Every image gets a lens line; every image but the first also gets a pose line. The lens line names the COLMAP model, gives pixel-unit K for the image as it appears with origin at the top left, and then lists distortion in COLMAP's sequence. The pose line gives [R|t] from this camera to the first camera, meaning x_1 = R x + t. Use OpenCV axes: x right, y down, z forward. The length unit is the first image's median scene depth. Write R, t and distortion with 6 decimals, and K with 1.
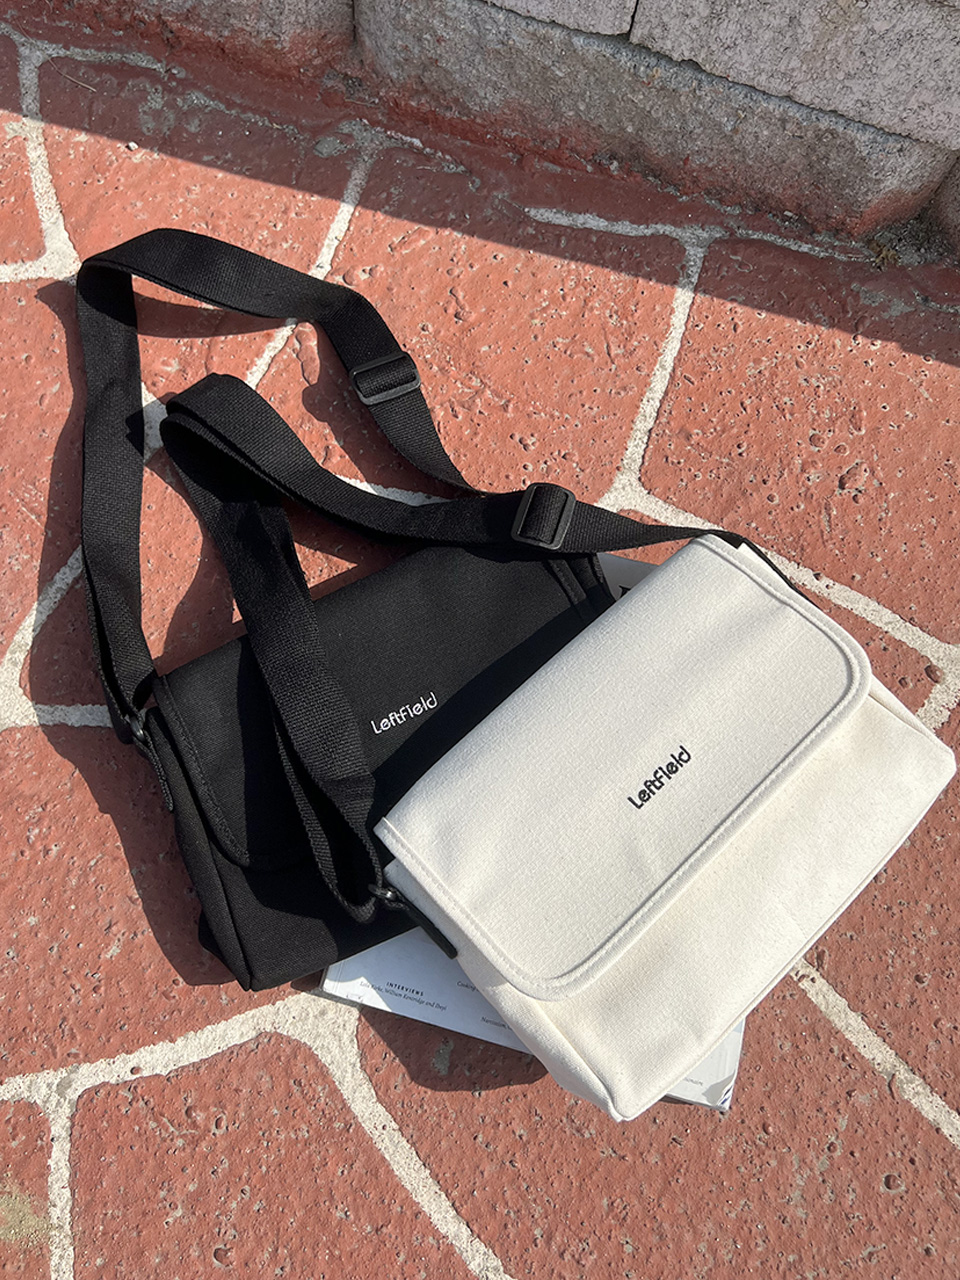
lens RADIAL K [[1177.2, 0, 471.3], [0, 1177.2, 525.8], [0, 0, 1]] dist [0.055030, -0.079495]
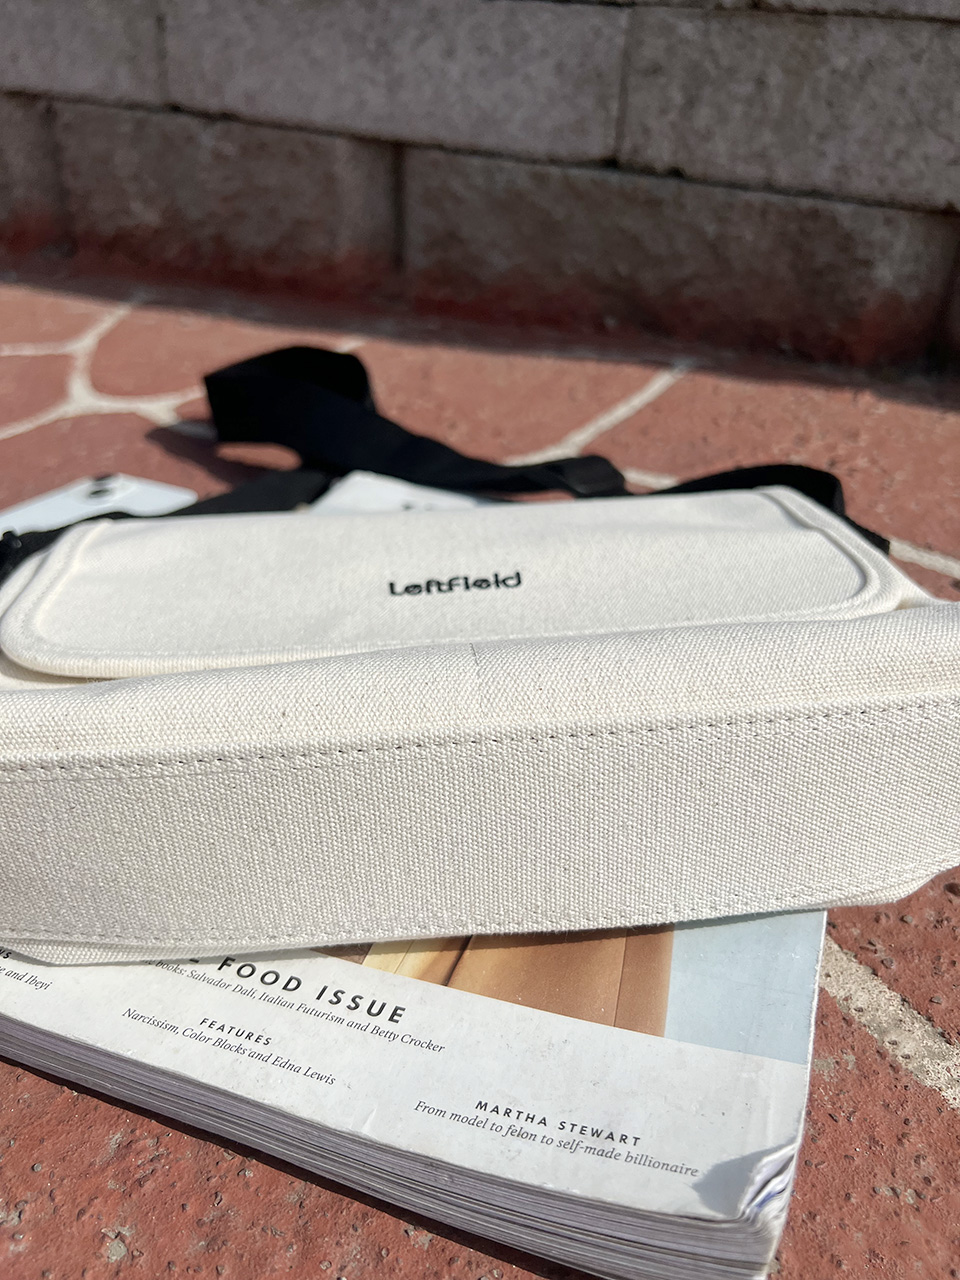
lens RADIAL K [[1003.2, 0, 483.2], [0, 1003.2, 638.6], [0, 0, 1]] dist [0.032746, -0.053417]
pose [[0.977836, 0.093115, -0.187529, 0.220648], [-0.187358, 0.788942, -0.585207, 0.484801], [0.093459, 0.607372, 0.788901, 0.514523]]
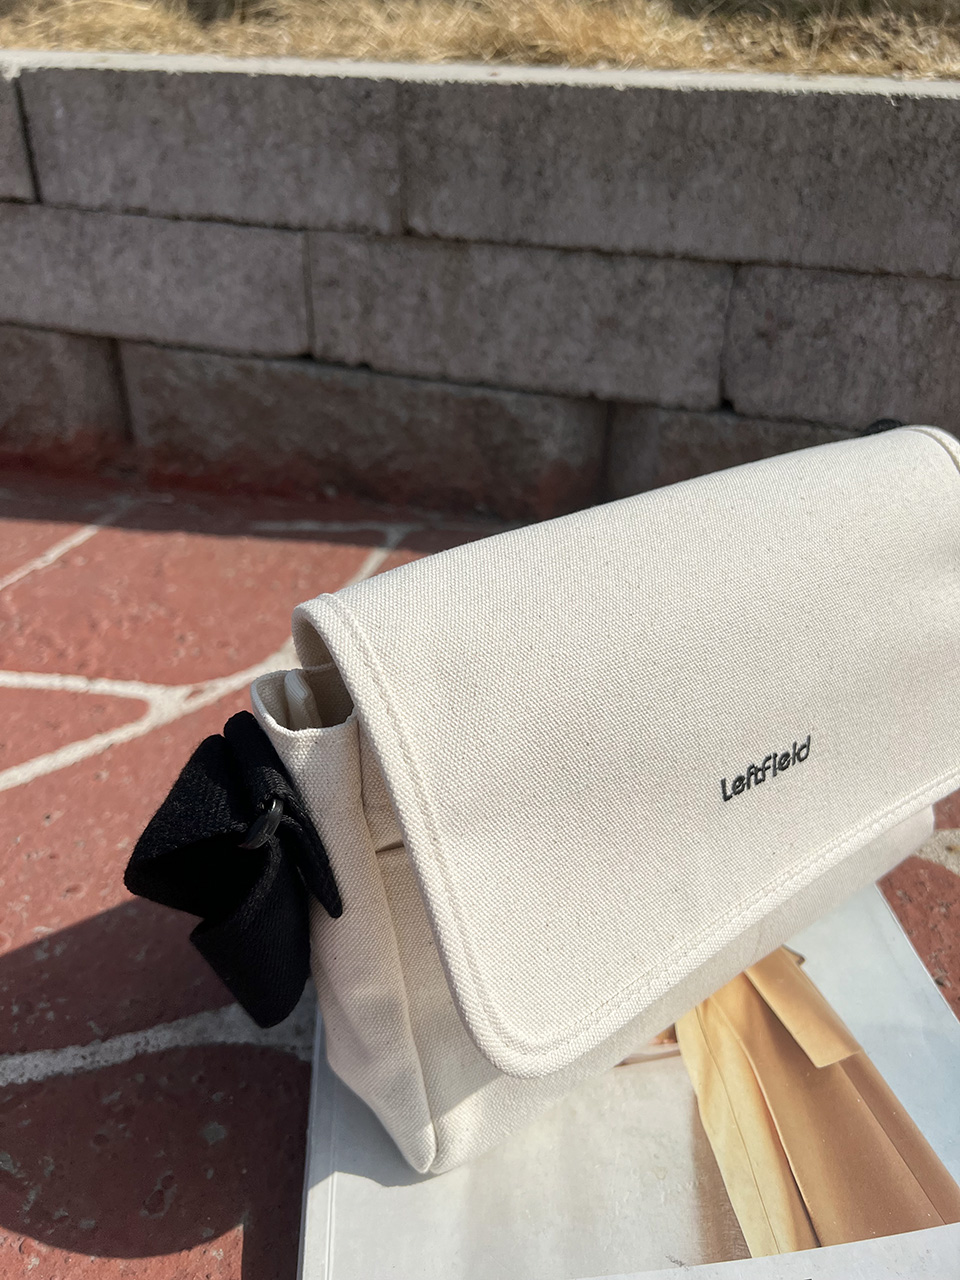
lens RADIAL K [[1003.2, 0, 480.1], [0, 1003.2, 628.5], [0, 0, 1]] dist [0.032746, -0.053417]
pose [[0.999112, -0.039208, -0.015454, 0.299821], [0.021242, 0.785218, -0.618855, 0.434927], [0.036398, 0.617977, 0.785353, 0.364349]]
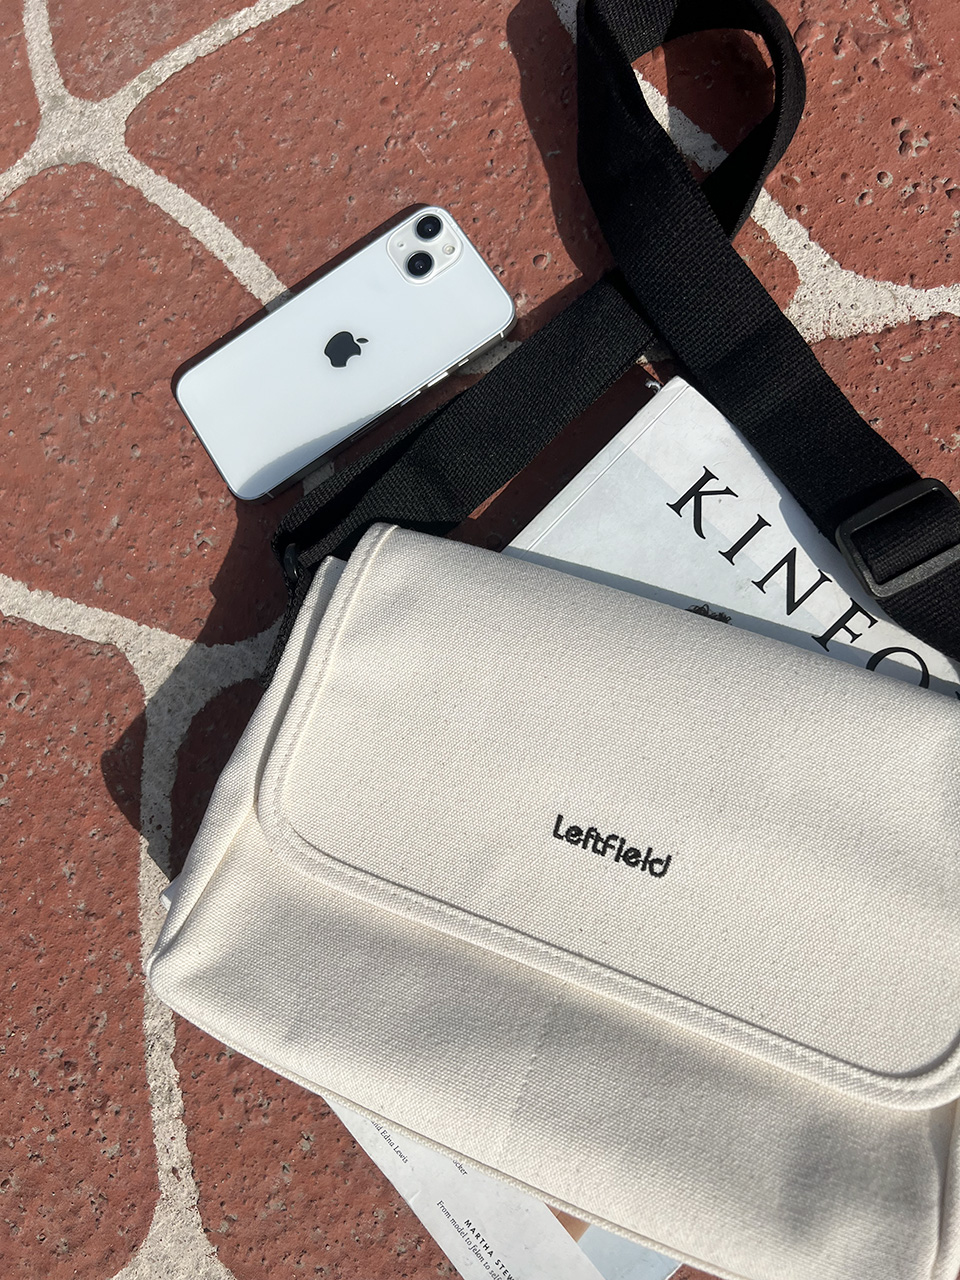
lens RADIAL K [[1003.2, 0, 471.5], [0, 1003.2, 637.9], [0, 0, 1]] dist [0.032746, -0.053417]
pose [[0.779905, 0.578181, -0.239697, 0.142566], [-0.479666, 0.798144, 0.364535, 0.051282], [0.402080, -0.169328, 0.899811, 0.406952]]
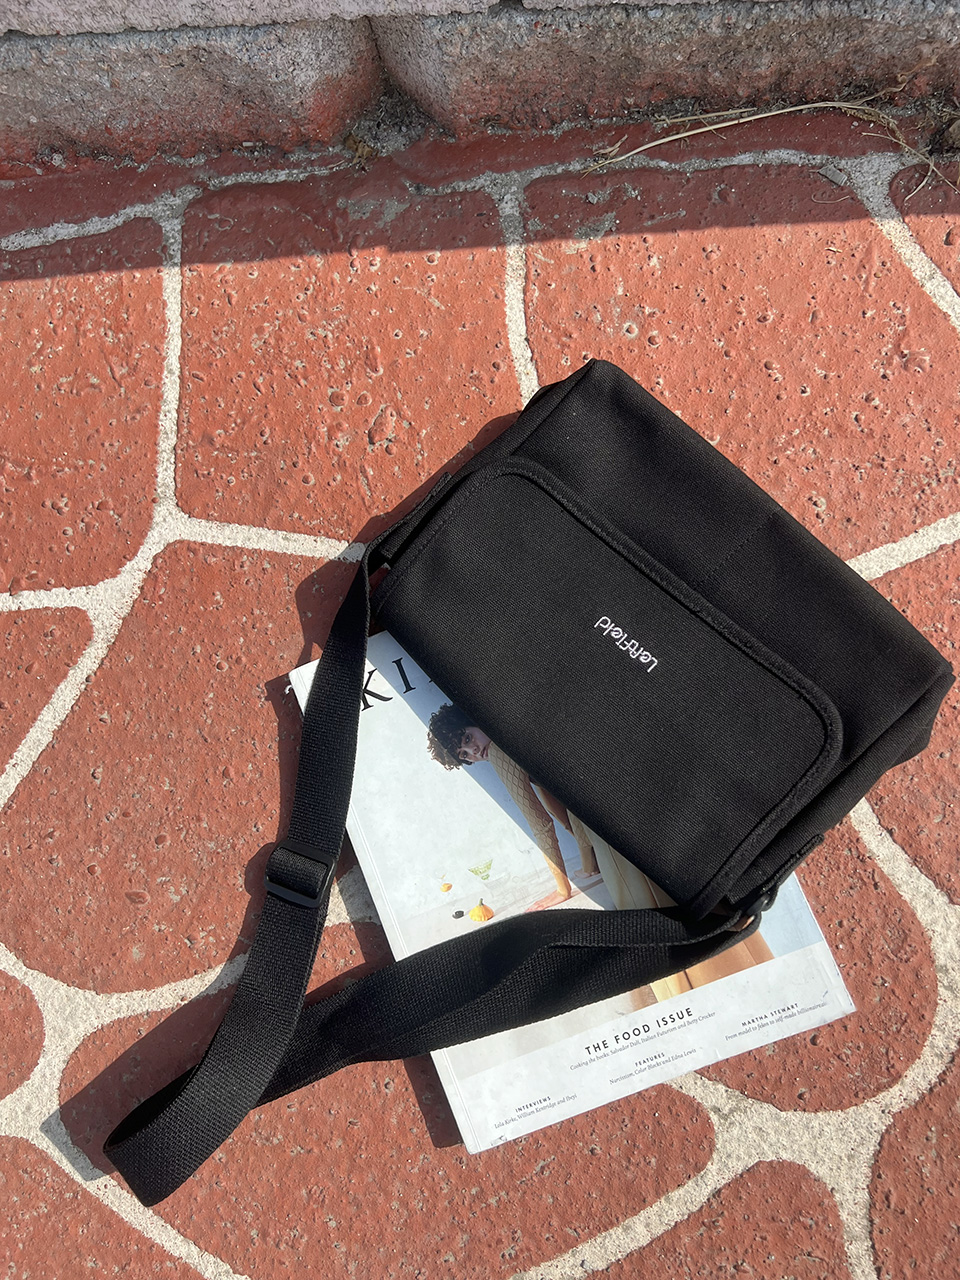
lens RADIAL K [[1003.2, 0, 501.3], [0, 1003.2, 648.1], [0, 0, 1]] dist [0.032746, -0.053417]
pose [[0.939172, -0.326821, -0.105561, 0.434771], [0.343048, 0.907460, 0.242558, -0.041578], [0.016520, -0.264016, 0.964377, 0.186592]]
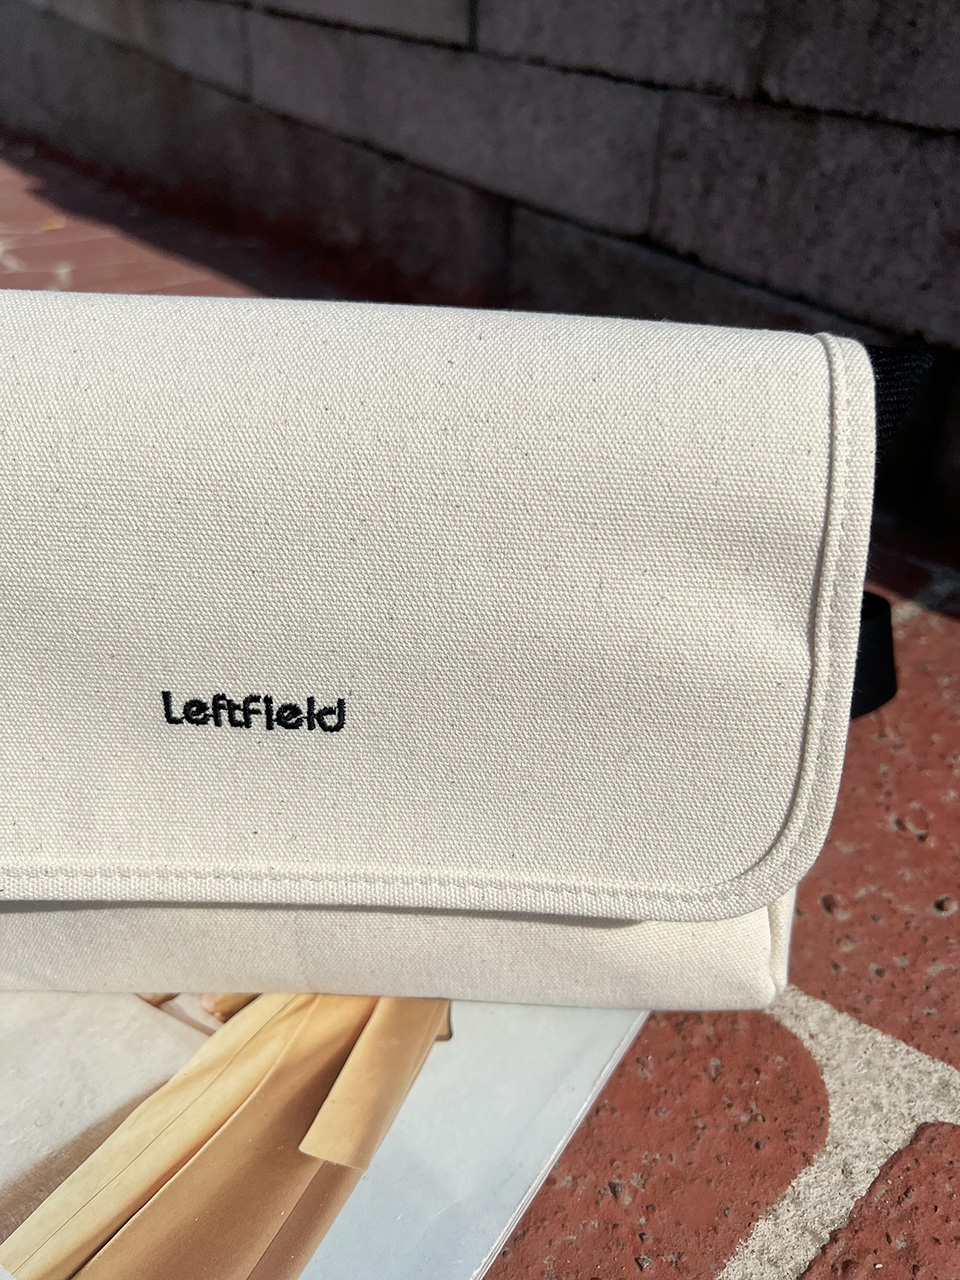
lens RADIAL K [[1003.2, 0, 486.5], [0, 1003.2, 627.2], [0, 0, 1]] dist [0.032746, -0.053417]
pose [[0.787009, 0.310012, -0.533394, 0.595902], [-0.565904, 0.707080, -0.424017, 0.302591], [0.245702, 0.635555, 0.731915, 0.506680]]
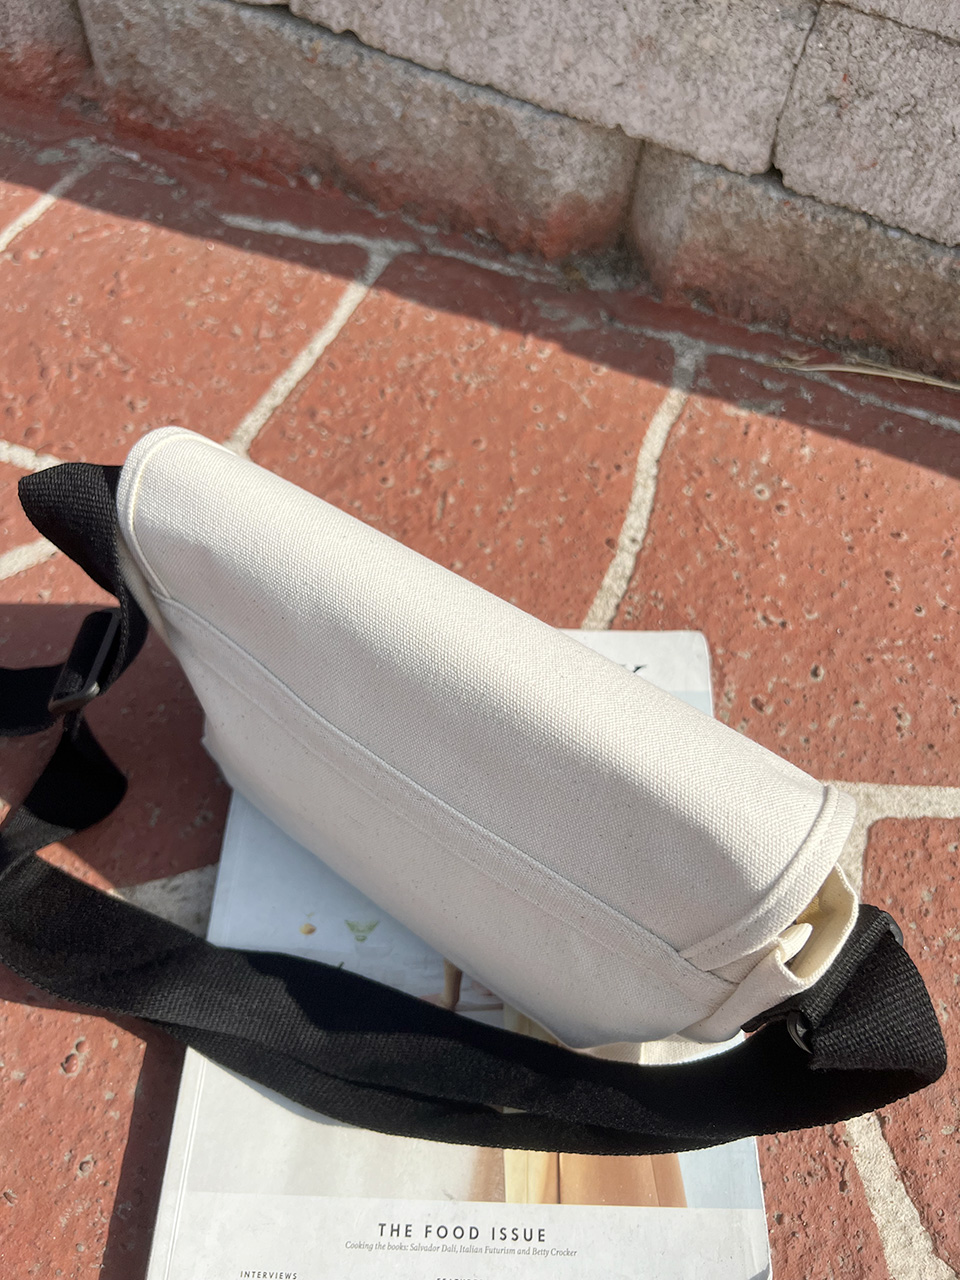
lens RADIAL K [[1003.2, 0, 490.6], [0, 1003.2, 633.6], [0, 0, 1]] dist [0.032746, -0.053417]
pose [[0.994012, 0.095351, -0.053368, 0.377635], [-0.102949, 0.980924, -0.164894, 0.201769], [0.036628, 0.169401, 0.984866, 0.277648]]
